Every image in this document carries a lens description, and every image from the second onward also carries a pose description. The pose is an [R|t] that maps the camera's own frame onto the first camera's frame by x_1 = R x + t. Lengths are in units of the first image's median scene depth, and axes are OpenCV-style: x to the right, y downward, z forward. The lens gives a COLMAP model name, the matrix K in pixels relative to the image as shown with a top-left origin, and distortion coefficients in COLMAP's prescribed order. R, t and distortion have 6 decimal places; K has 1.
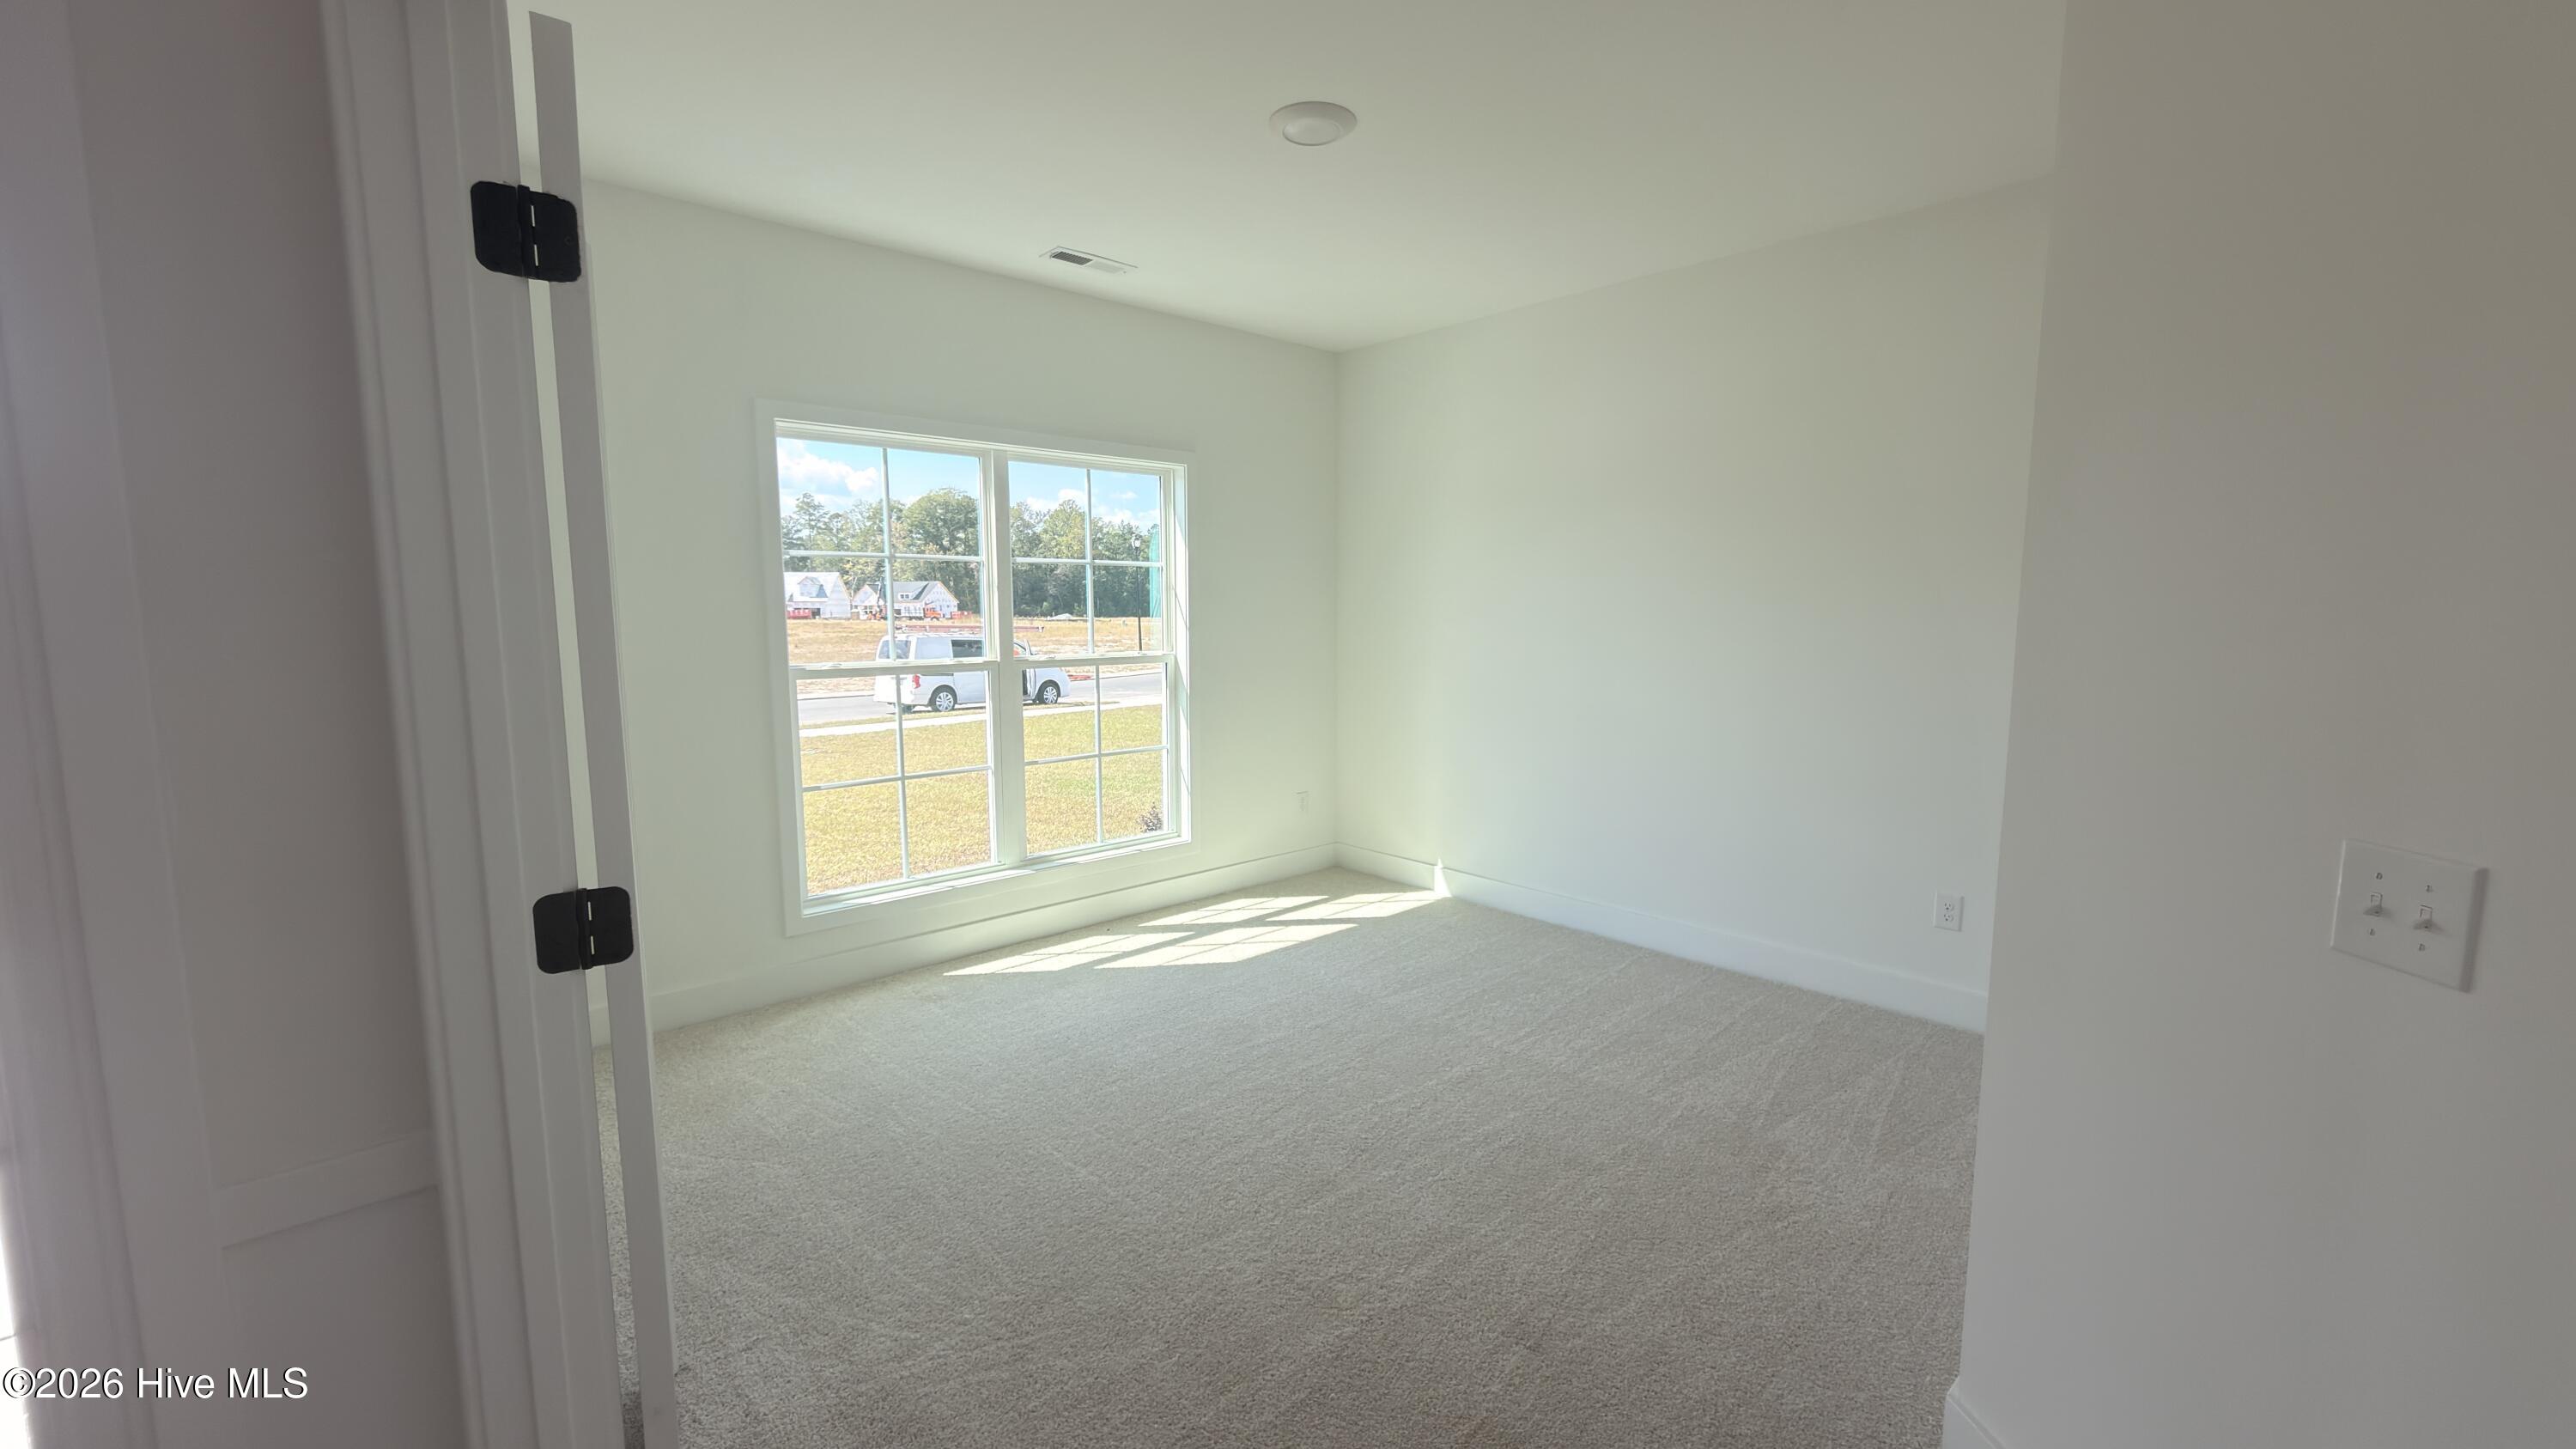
lens RADIAL K [[1029.0, 0, 1290.5], [0, 1029.0, 723.4], [0, 0, 1]] dist [0.000934, 0.000154]
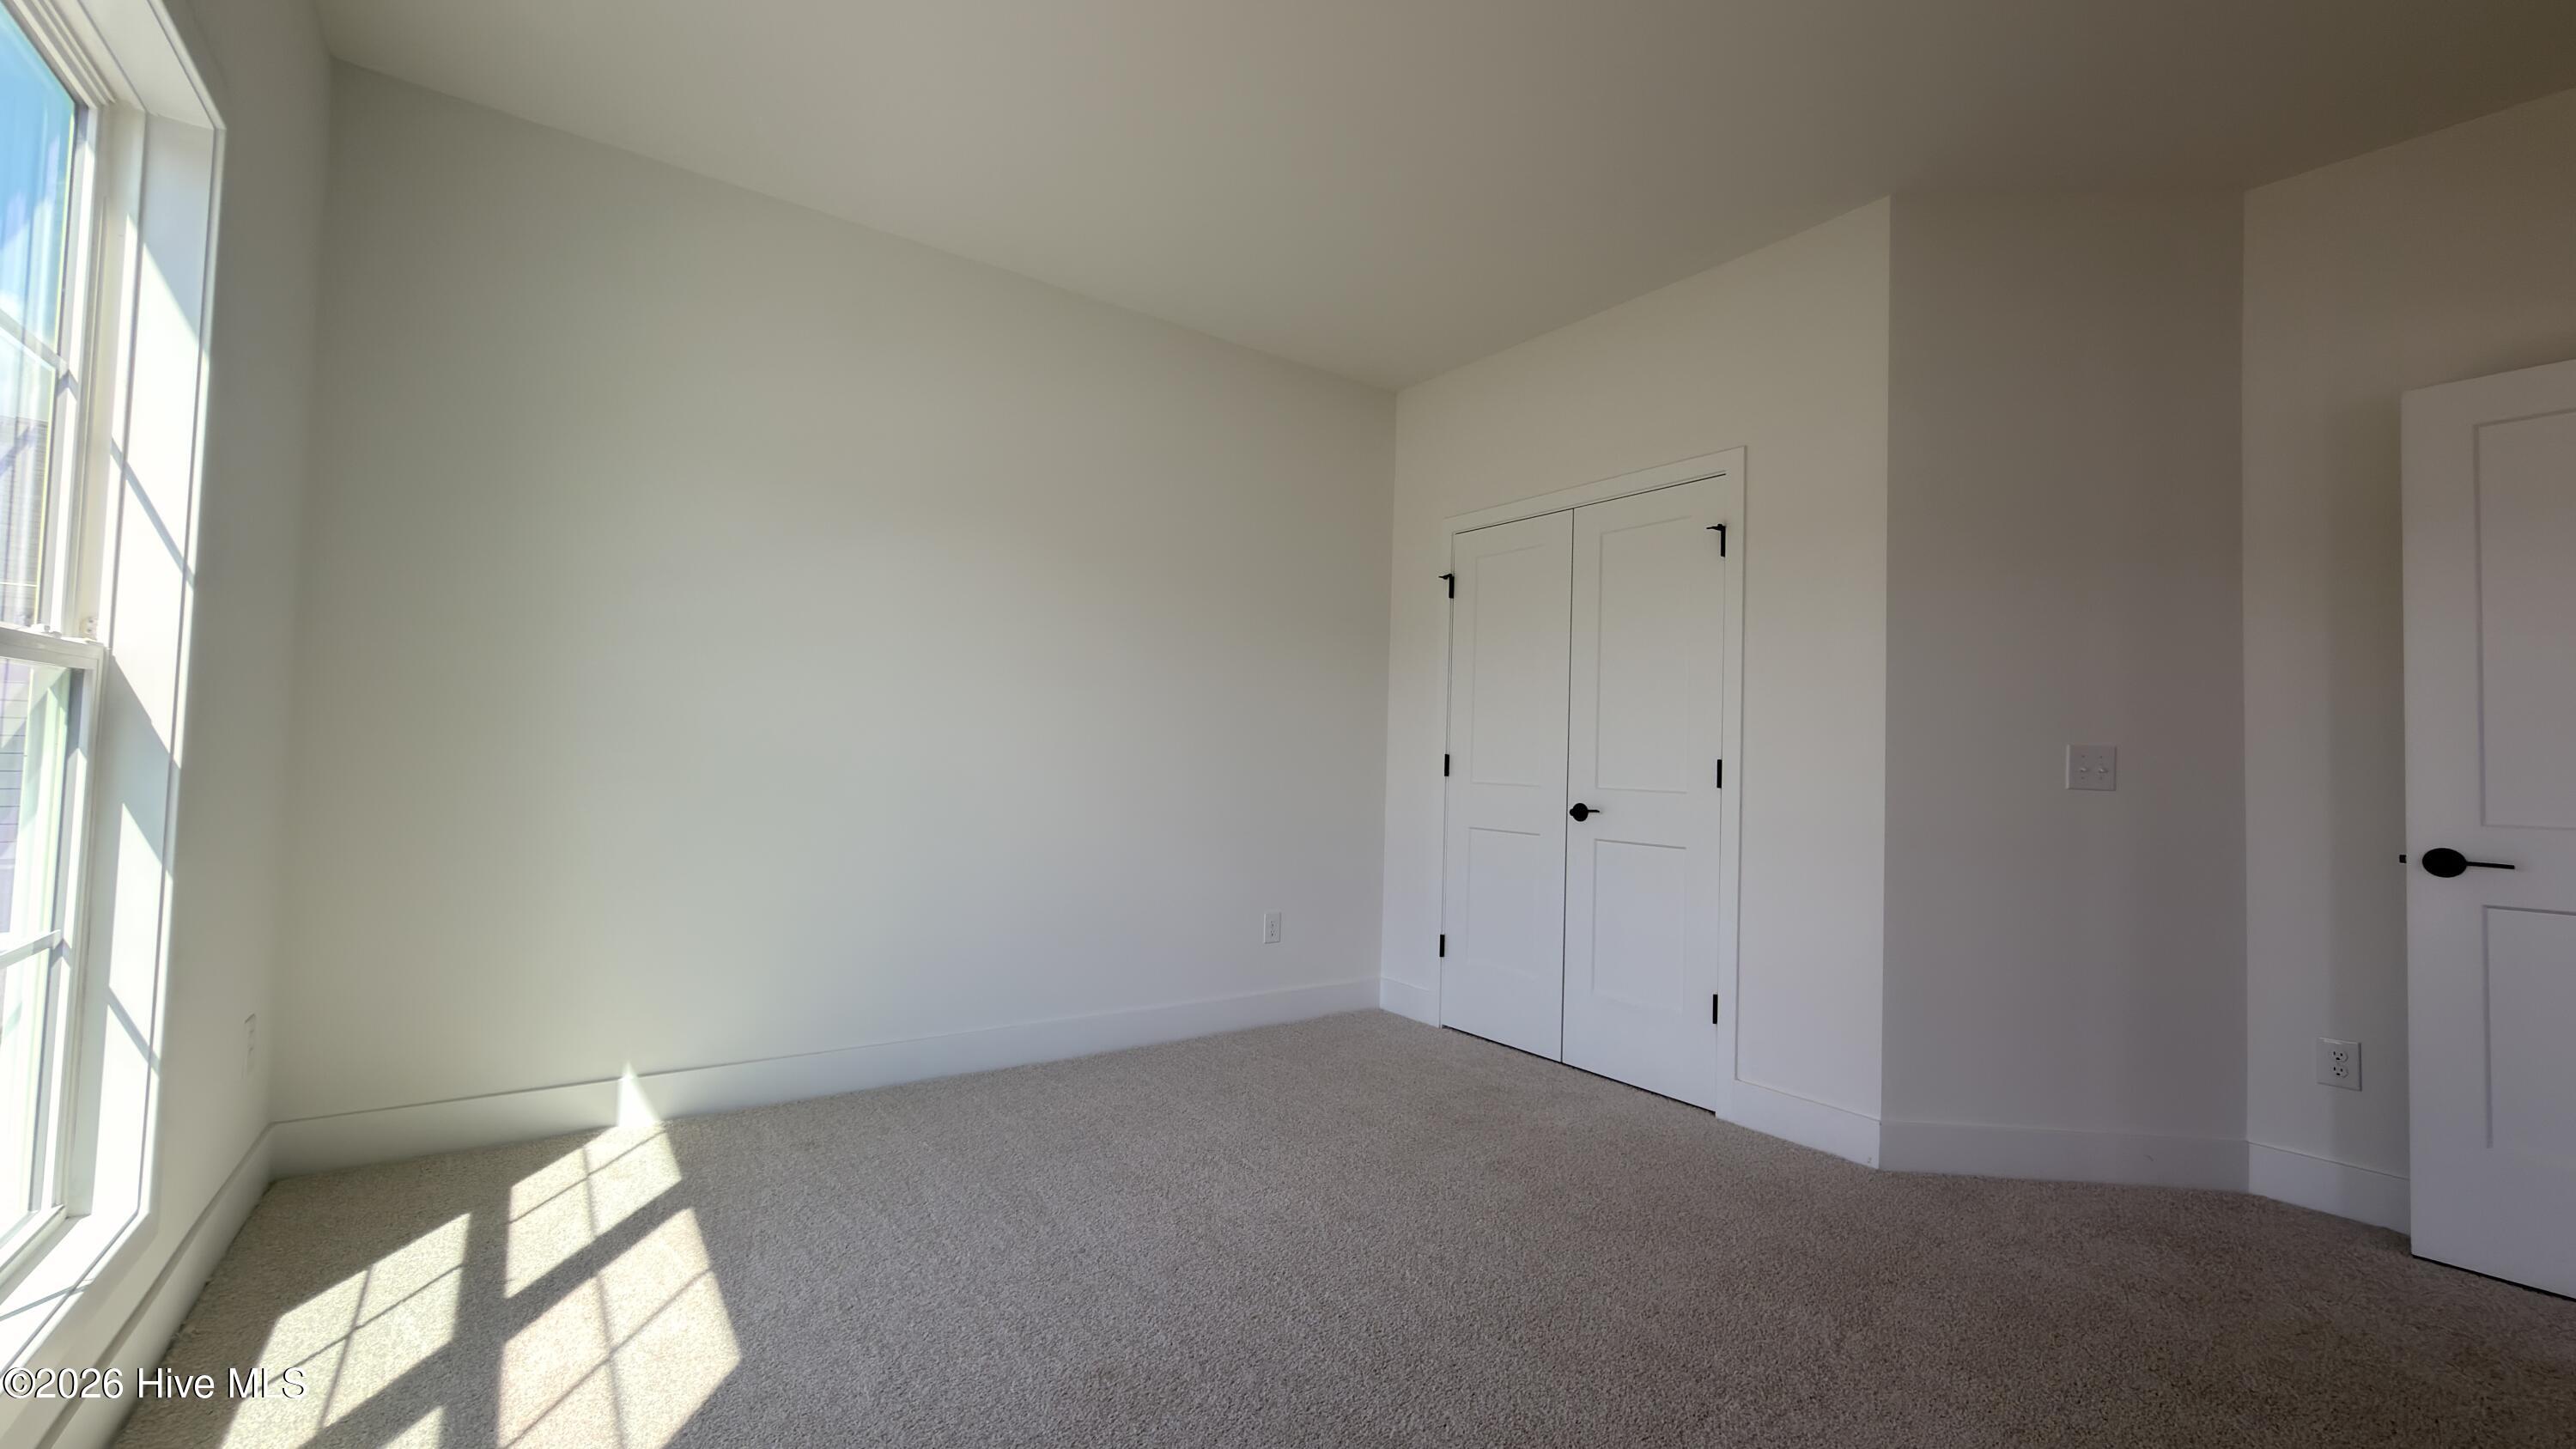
lens RADIAL K [[1029.0, 0, 1290.5], [0, 1029.0, 723.4], [0, 0, 1]] dist [0.000934, 0.000154]
pose [[0.108857, 0.040179, 0.993245, -0.398641], [0.082015, 0.995413, -0.049256, 0.004413], [-0.990668, 0.086823, 0.105062, 0.589614]]
